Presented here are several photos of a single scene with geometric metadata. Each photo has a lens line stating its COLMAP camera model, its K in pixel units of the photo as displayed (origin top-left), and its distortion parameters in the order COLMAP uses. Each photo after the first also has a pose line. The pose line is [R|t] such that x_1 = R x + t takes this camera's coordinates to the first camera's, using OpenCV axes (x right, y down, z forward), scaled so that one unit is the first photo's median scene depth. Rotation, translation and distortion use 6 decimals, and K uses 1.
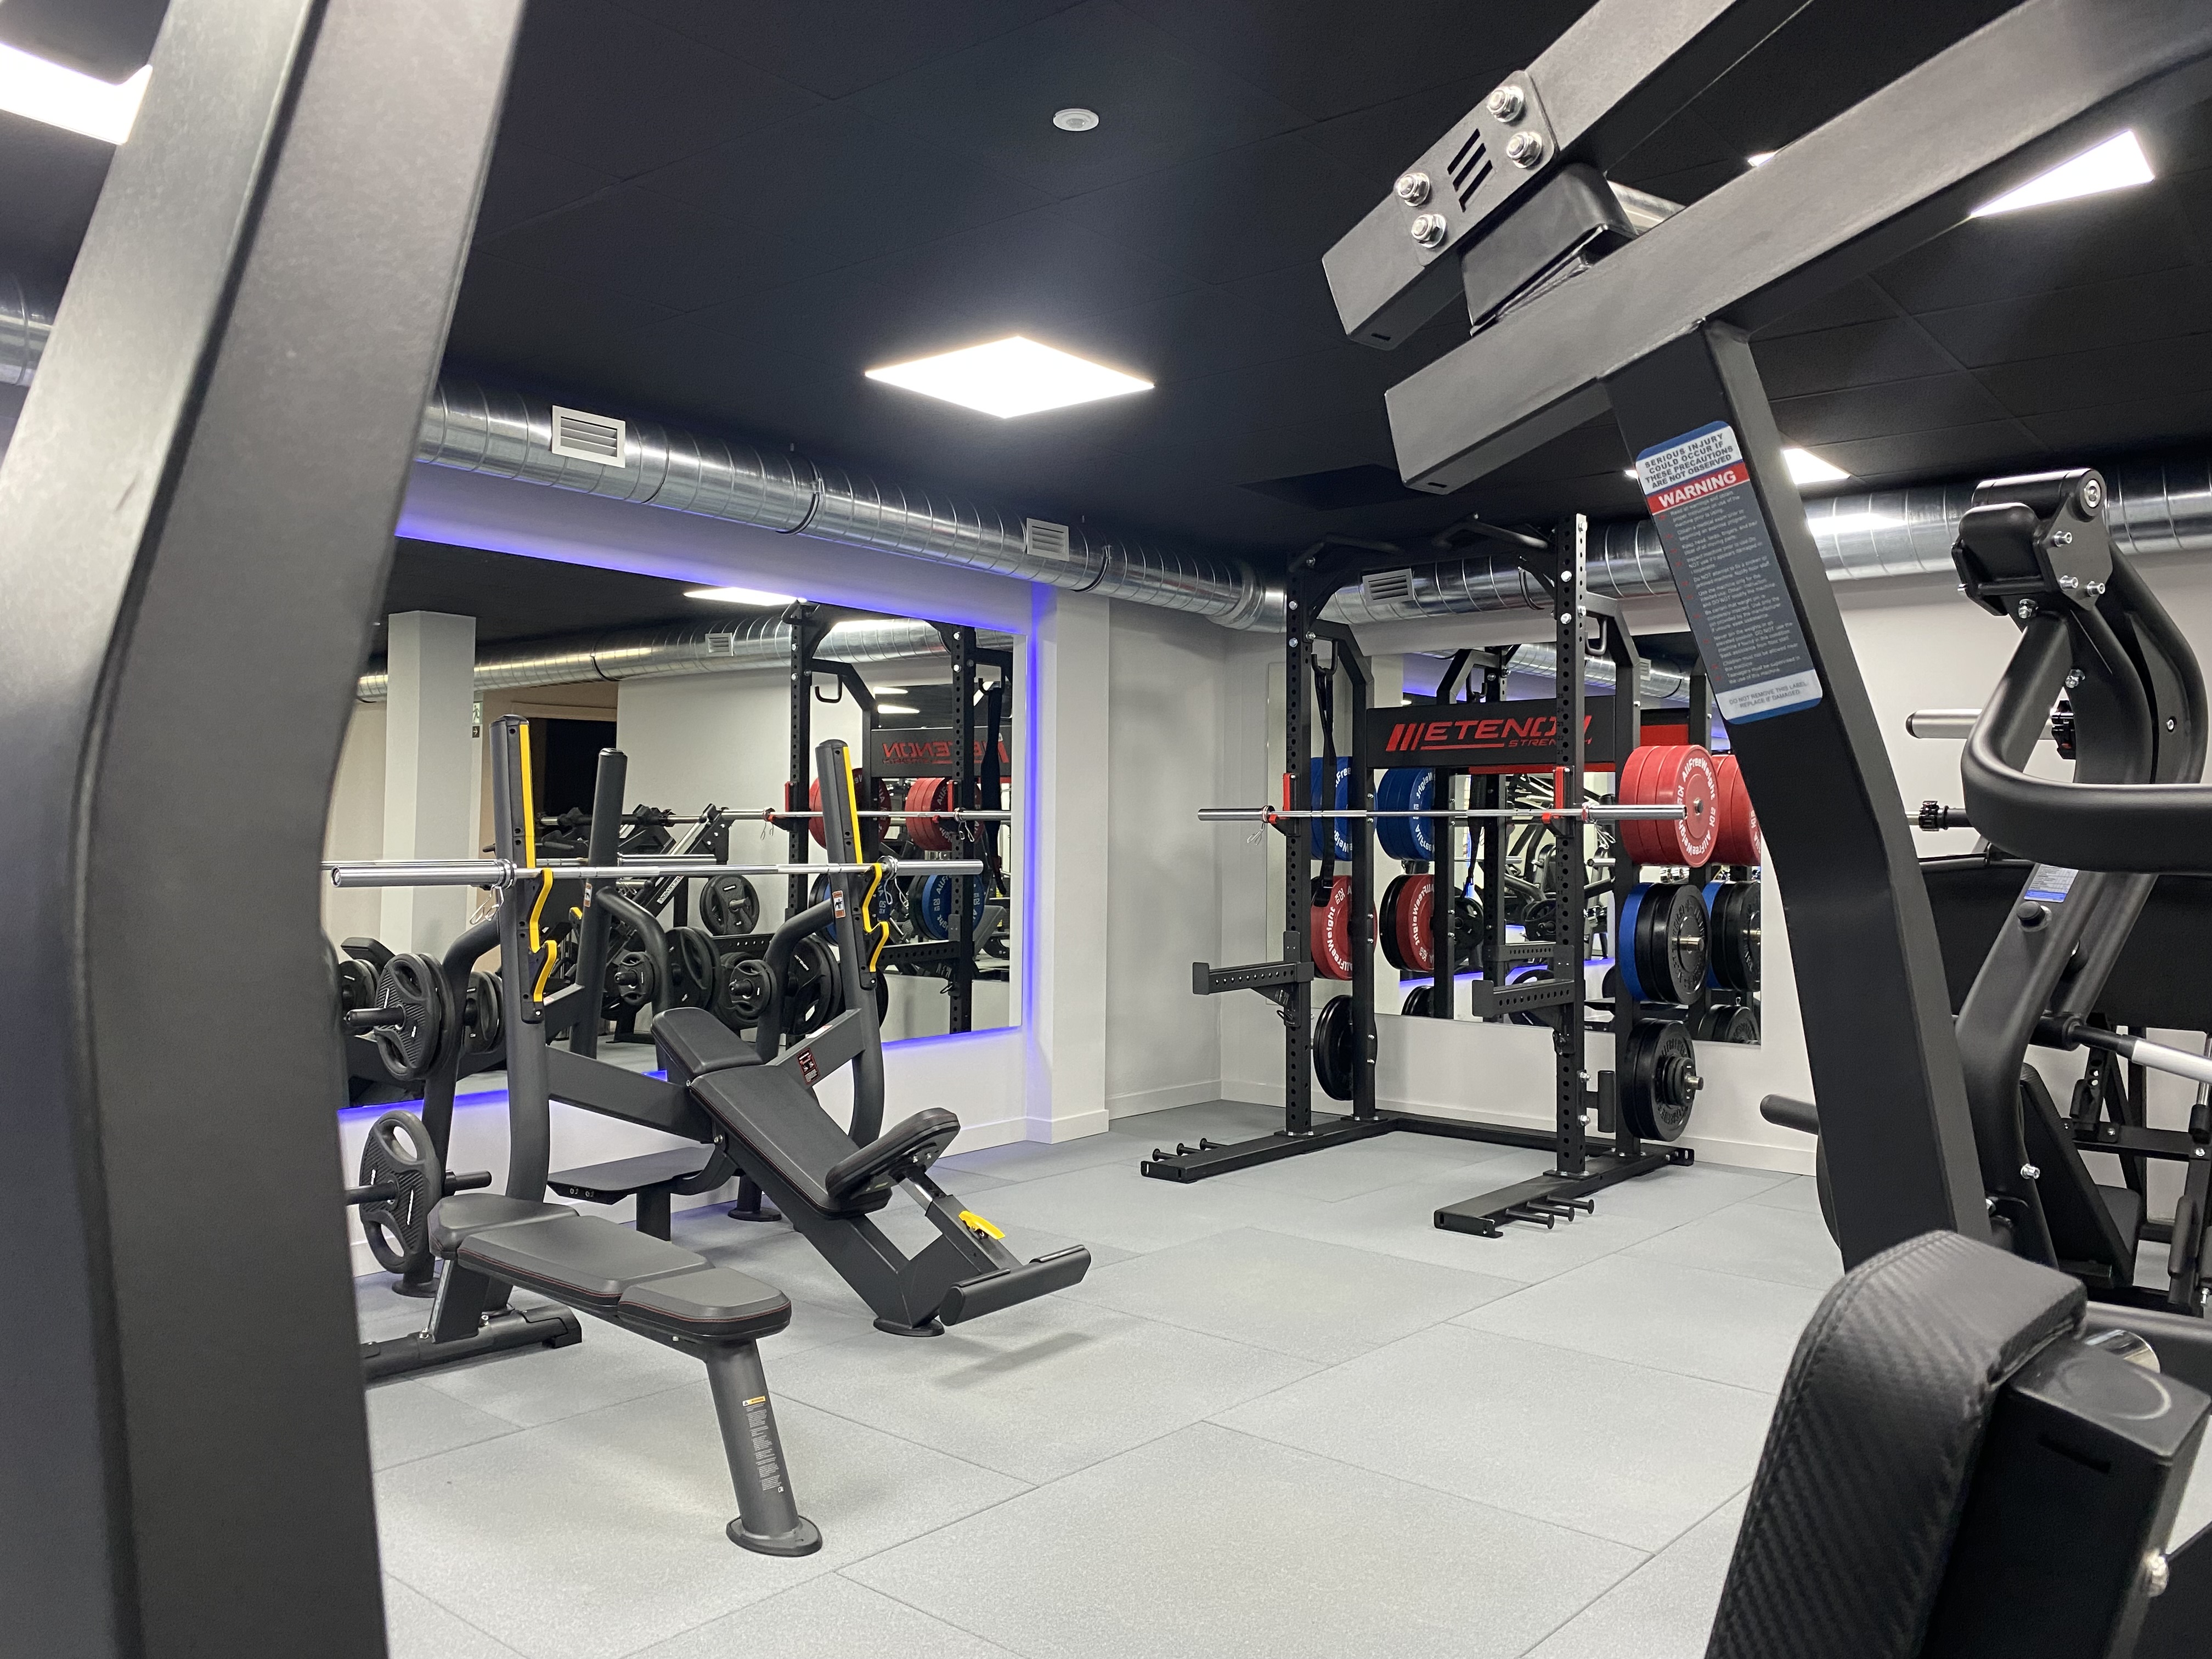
lens RADIAL K [[1696.5, 0, 1096.7], [0, 1696.5, 831.9], [0, 0, 1]] dist [0.006164, 0.000742]
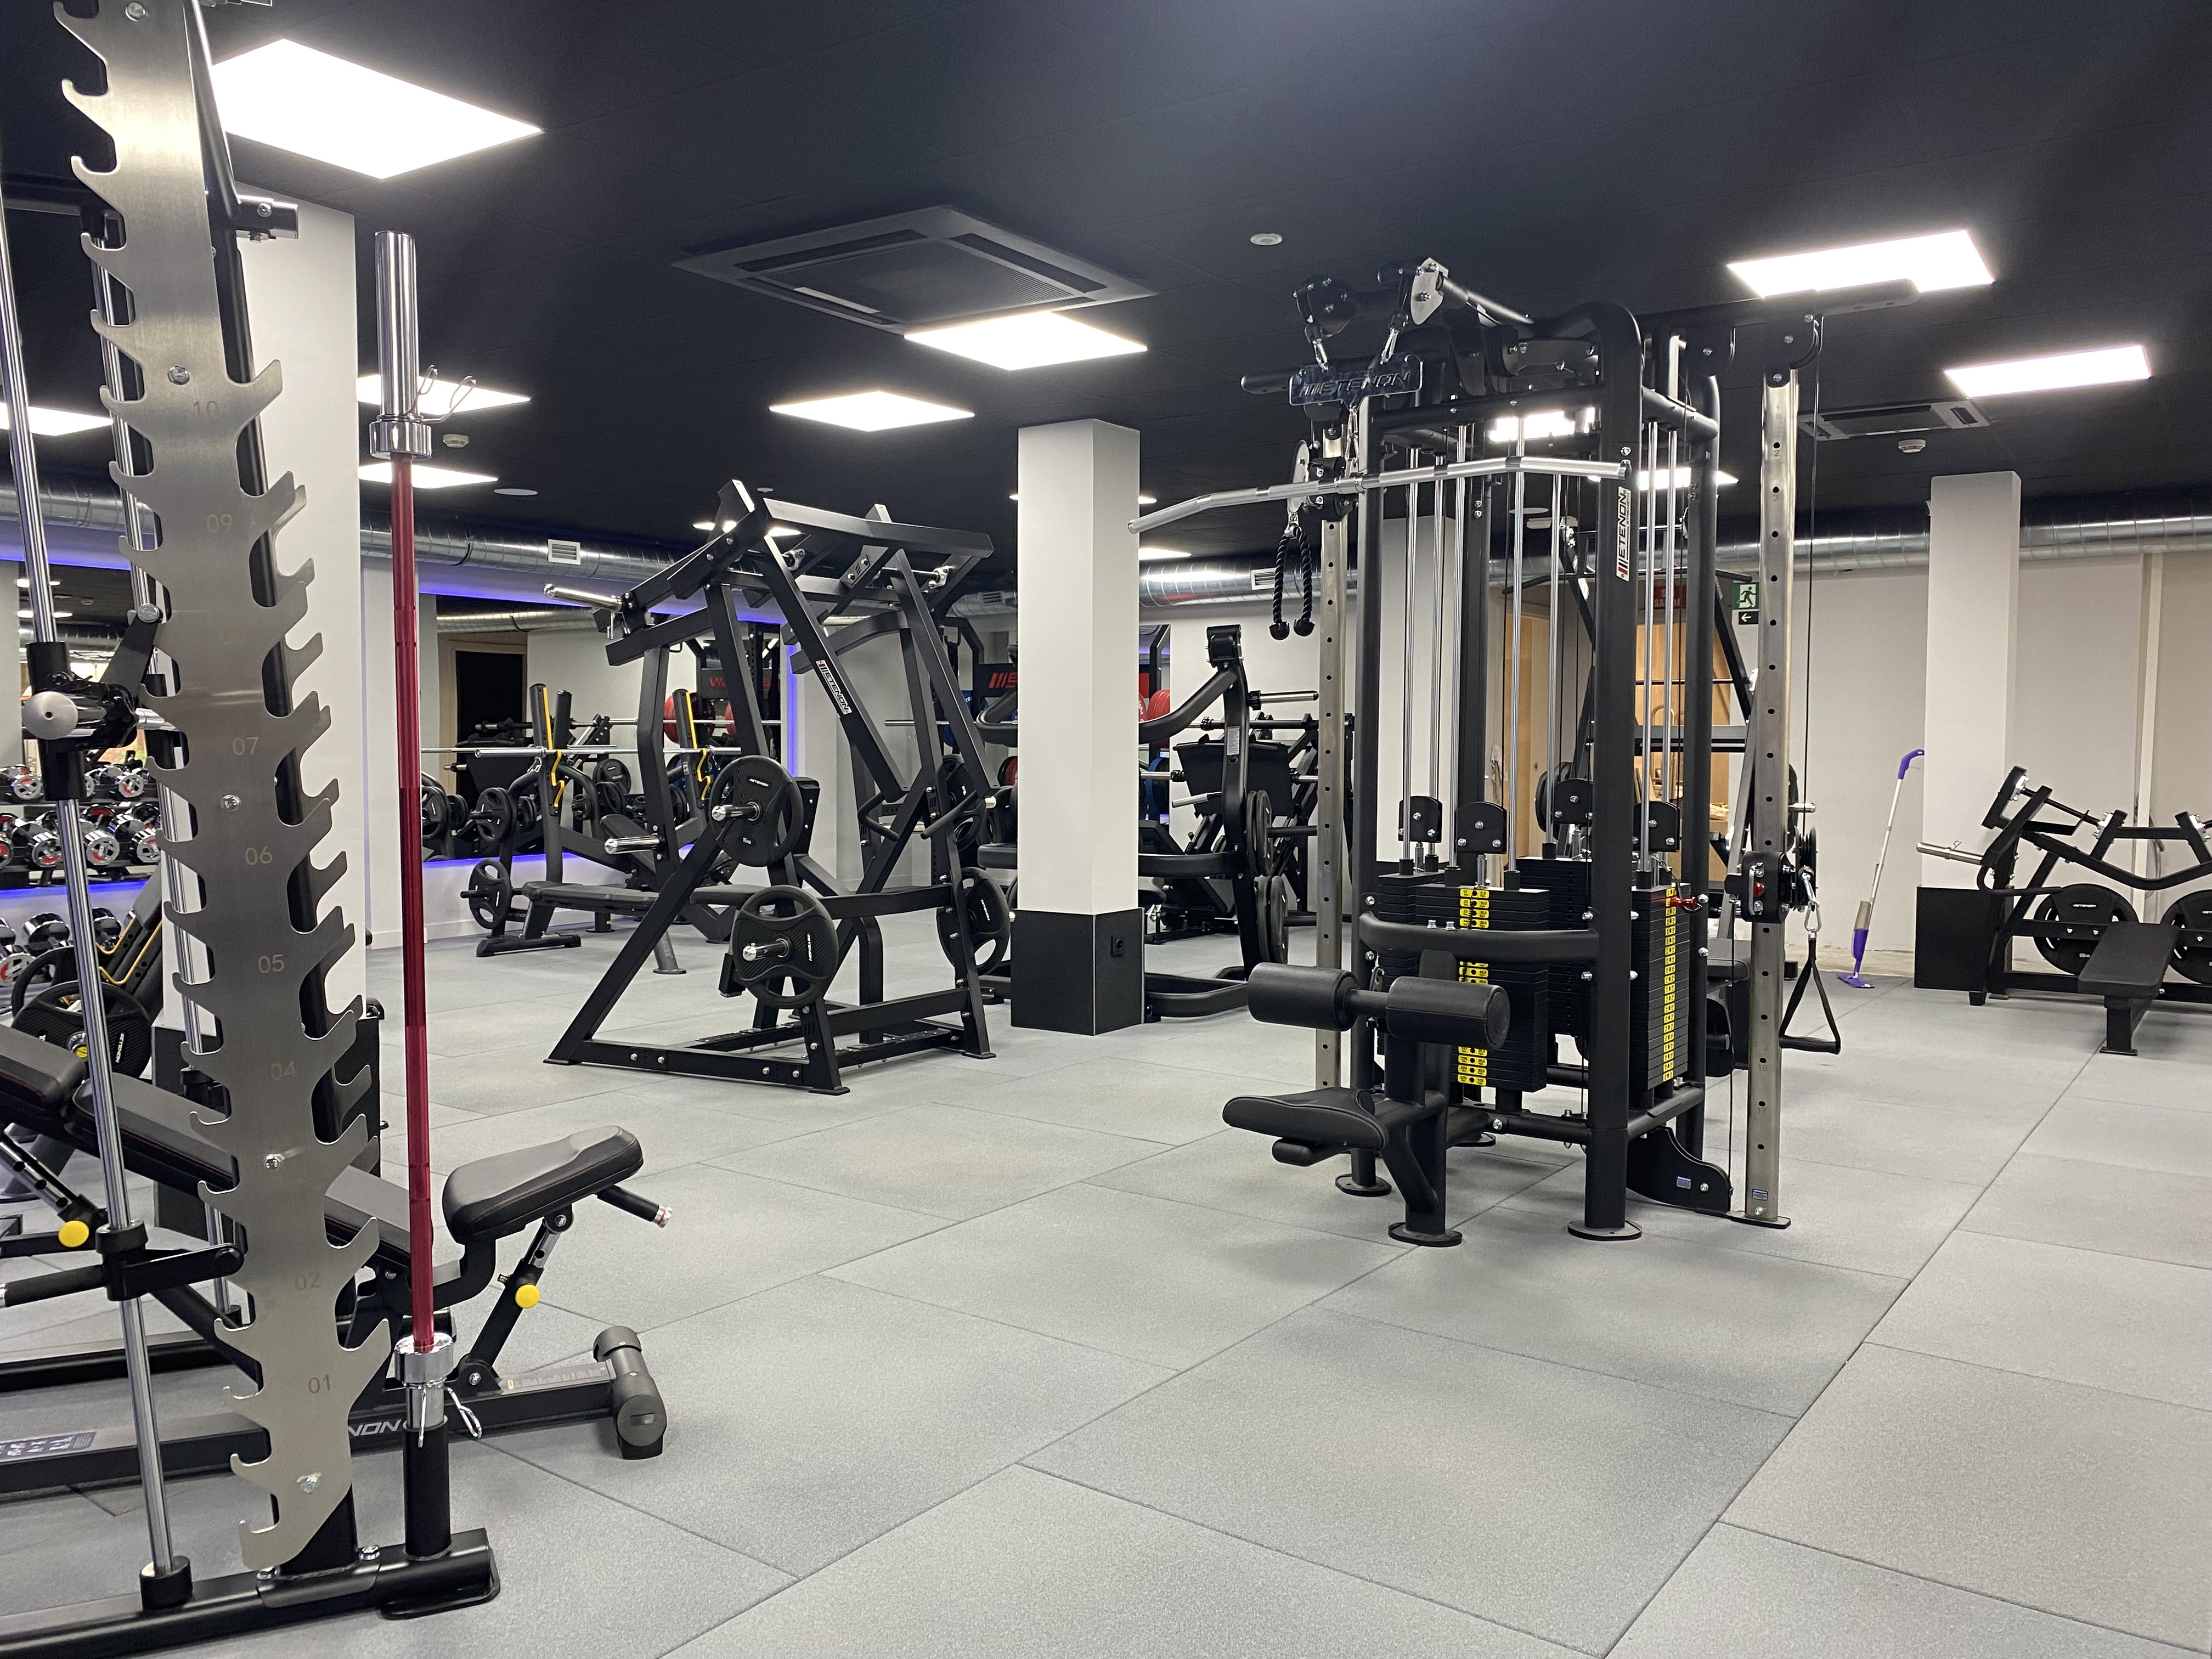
lens RADIAL K [[1696.5, 0, 1121.5], [0, 1696.5, 820.0], [0, 0, 1]] dist [0.006164, 0.000742]
pose [[0.994383, -0.009806, 0.105389, 0.115990], [0.004064, 0.998502, 0.054562, -0.003585], [-0.105766, -0.053828, 0.992933, -0.817950]]
